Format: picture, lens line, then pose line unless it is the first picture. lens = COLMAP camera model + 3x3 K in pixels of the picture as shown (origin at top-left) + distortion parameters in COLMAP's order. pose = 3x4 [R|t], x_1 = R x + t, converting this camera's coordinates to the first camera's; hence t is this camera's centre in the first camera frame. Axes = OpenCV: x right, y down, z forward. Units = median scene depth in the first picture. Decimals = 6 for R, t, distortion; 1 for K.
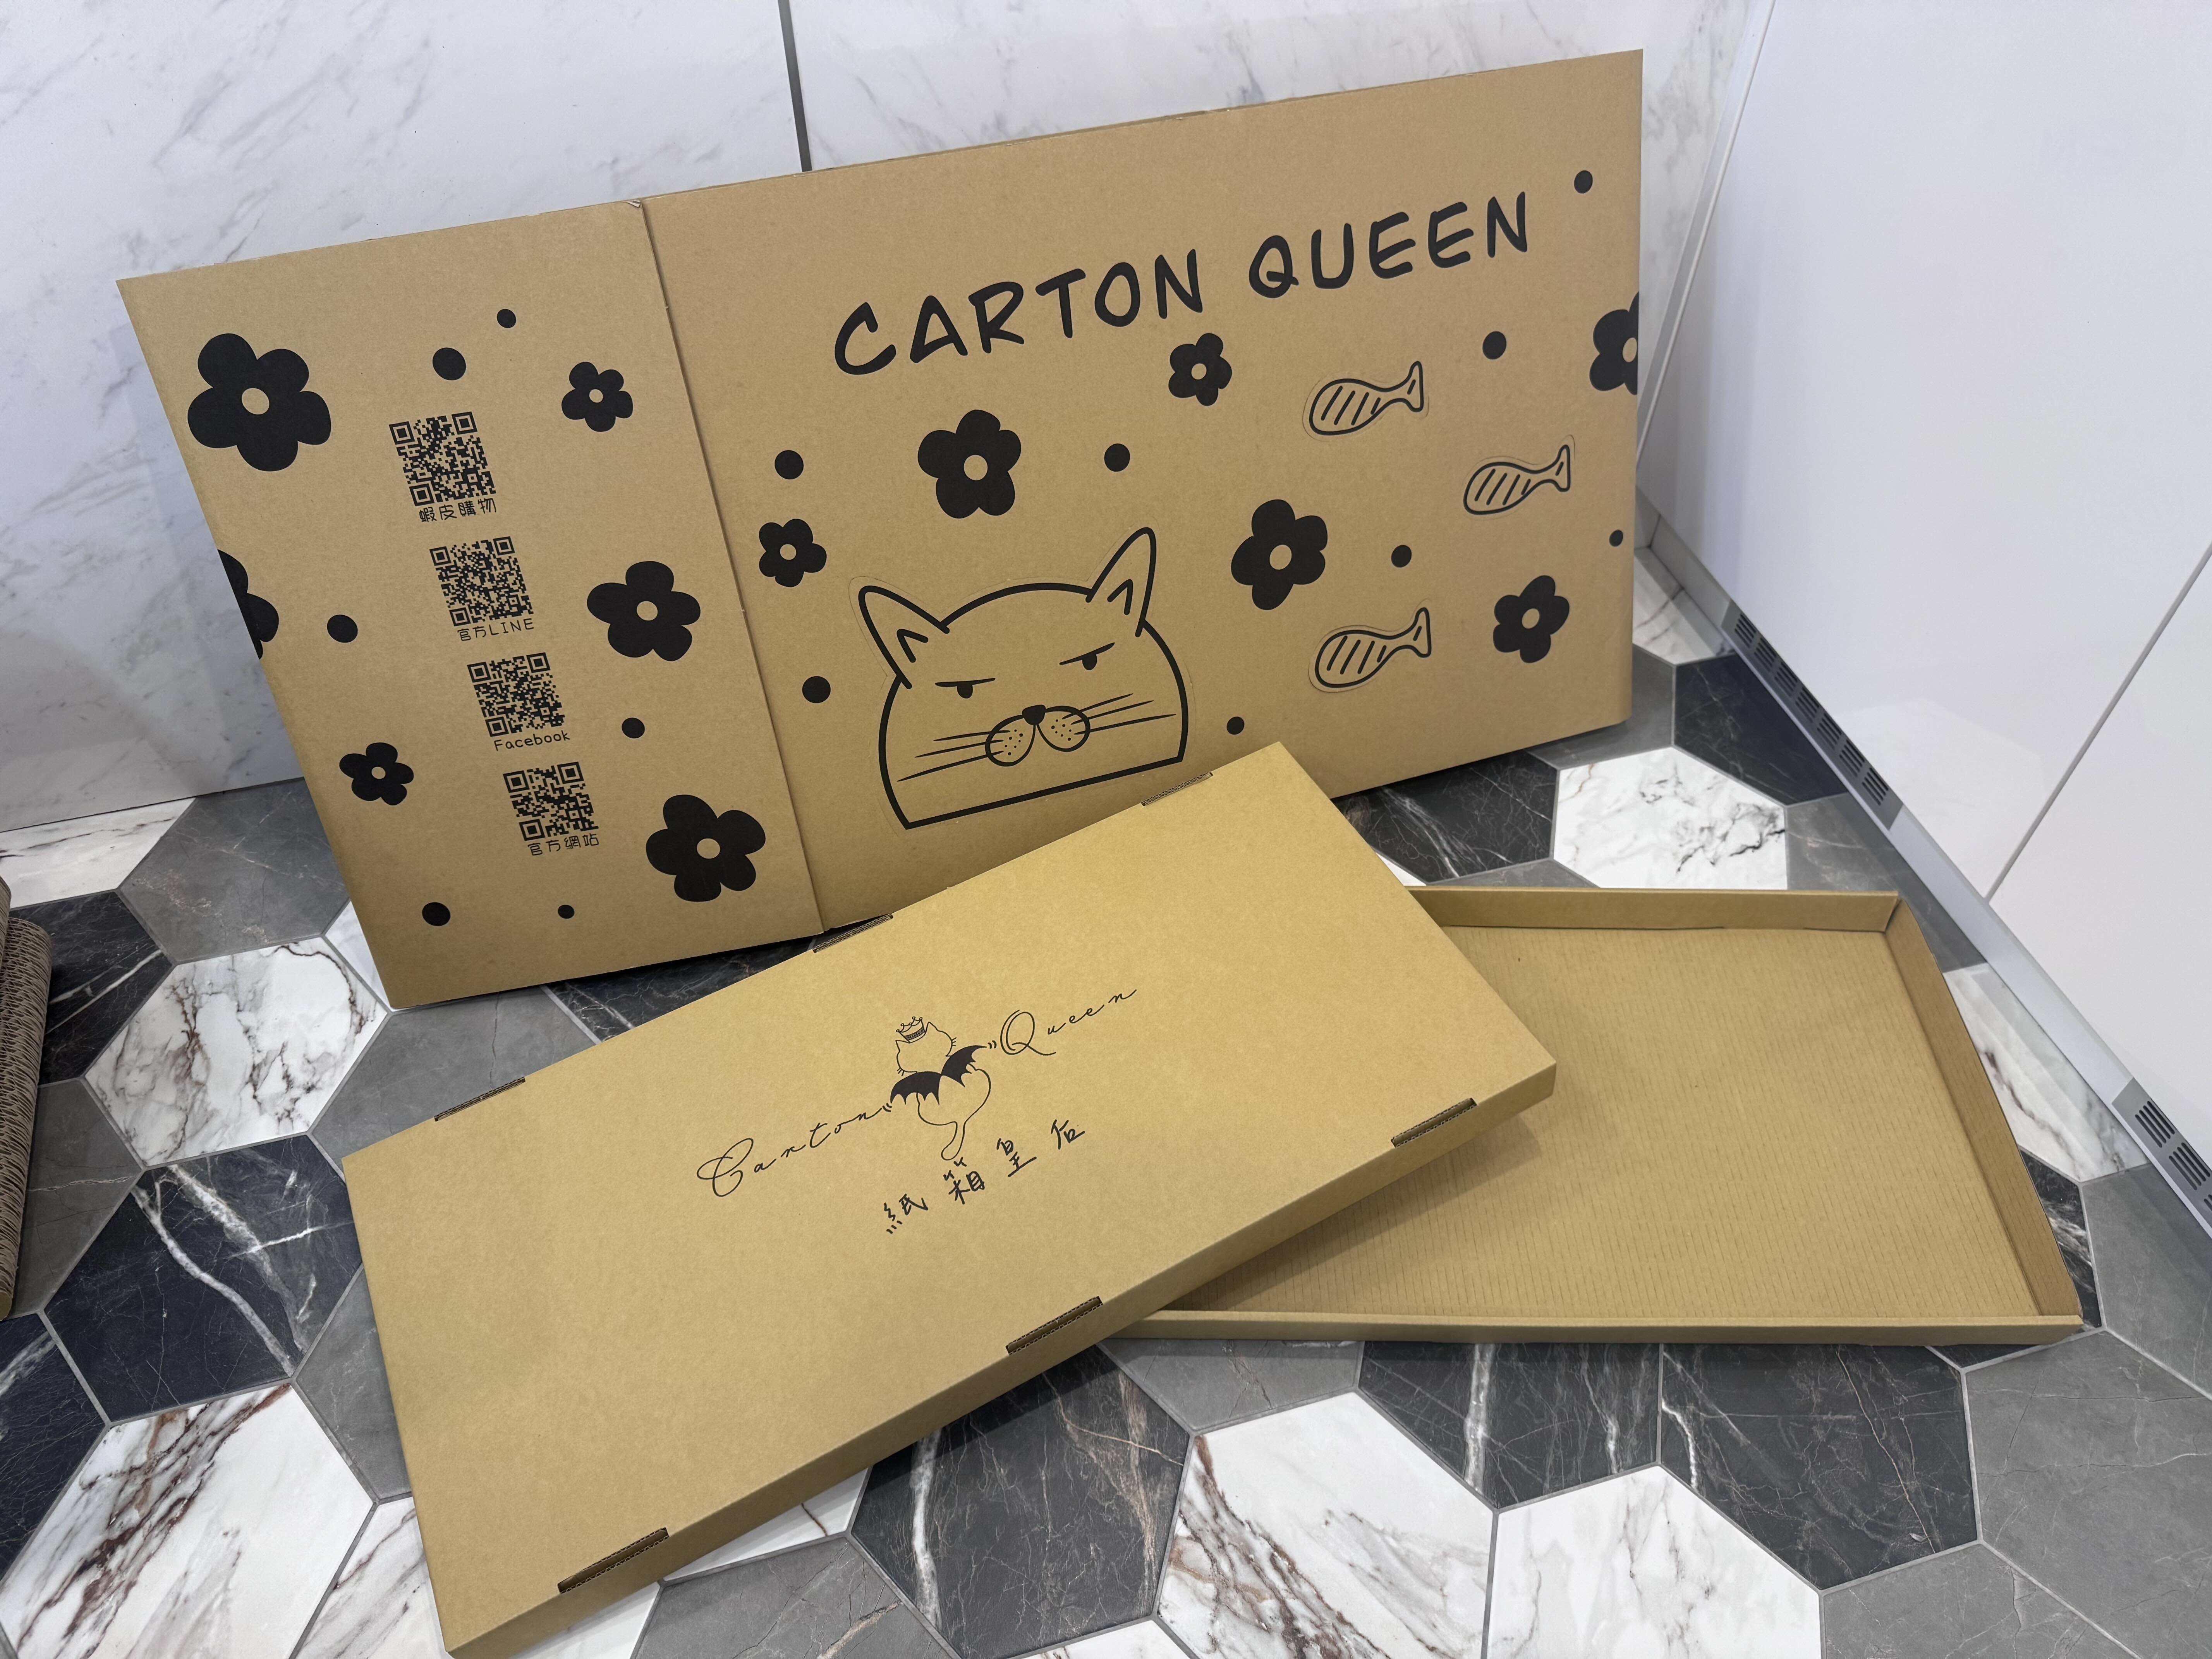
lens RADIAL K [[1617.9, 0, 1101.6], [0, 1617.9, 831.8], [0, 0, 1]] dist [-0.009924, -0.007187]
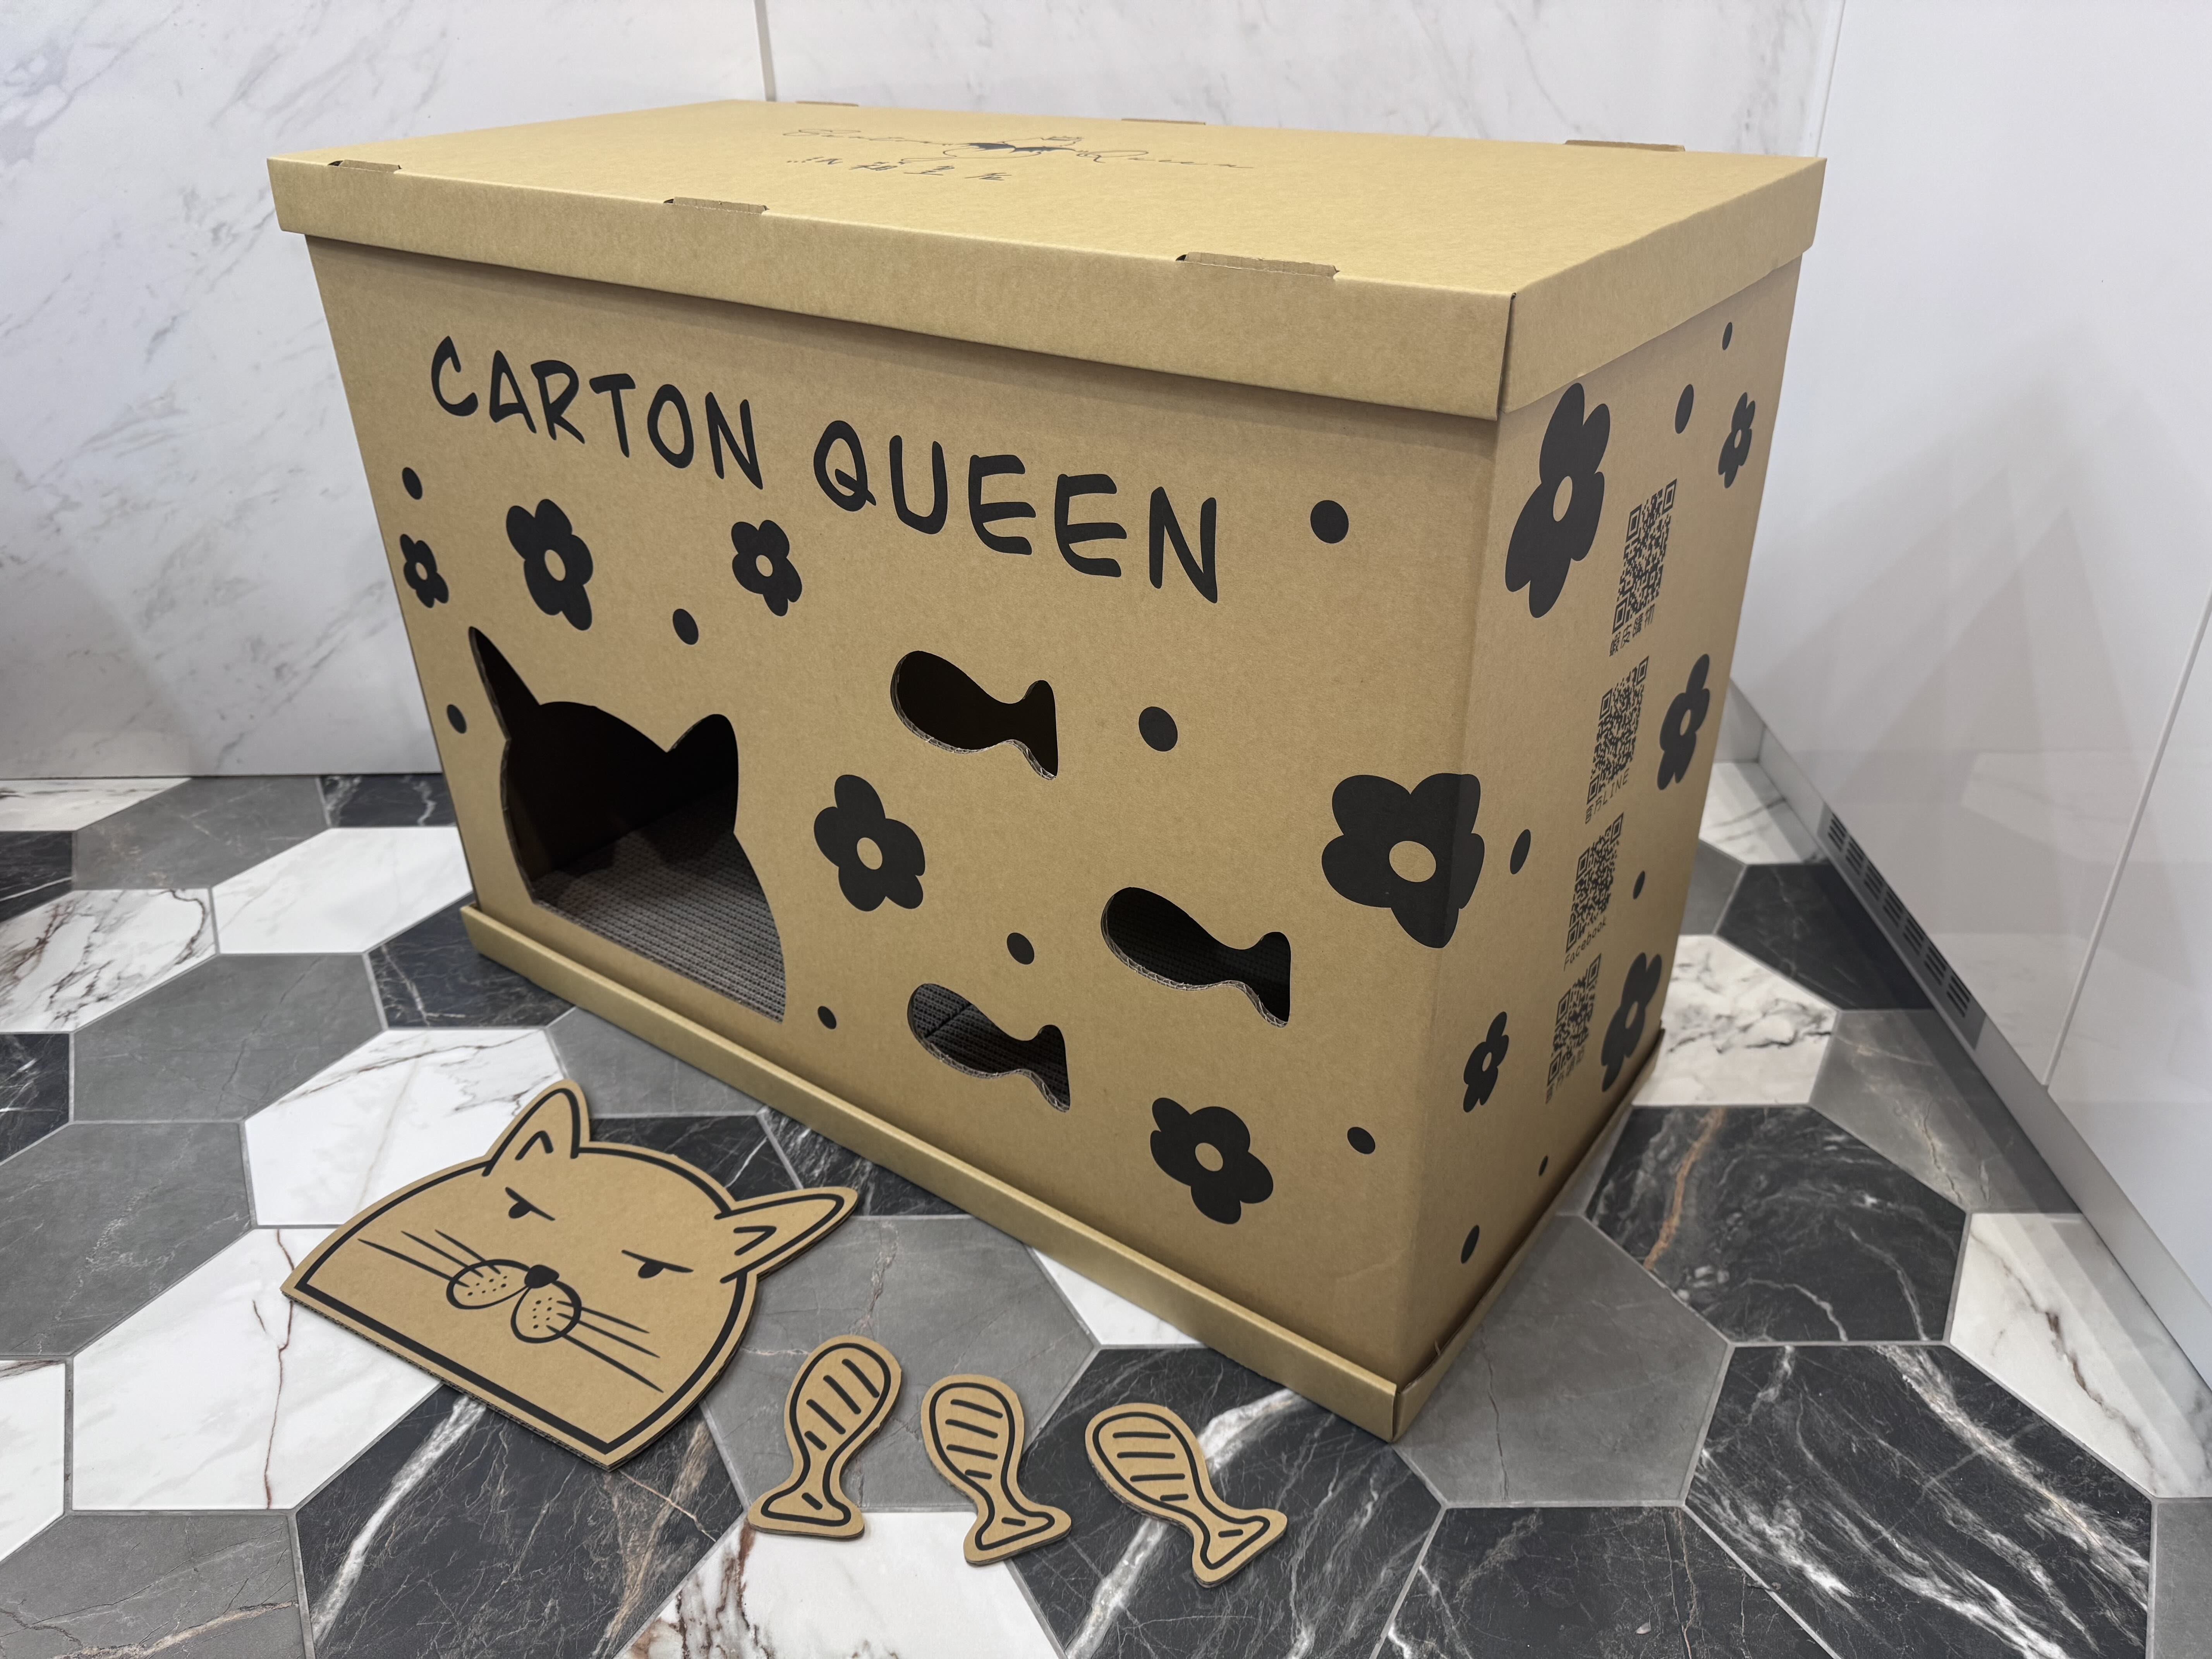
lens RADIAL K [[1617.9, 0, 1110.4], [0, 1617.9, 828.5], [0, 0, 1]] dist [-0.009924, -0.007187]
pose [[0.958489, 0.116393, -0.260289, 0.331310], [-0.189819, 0.941668, -0.277904, 0.220414], [0.212760, 0.315776, 0.924672, 0.210579]]
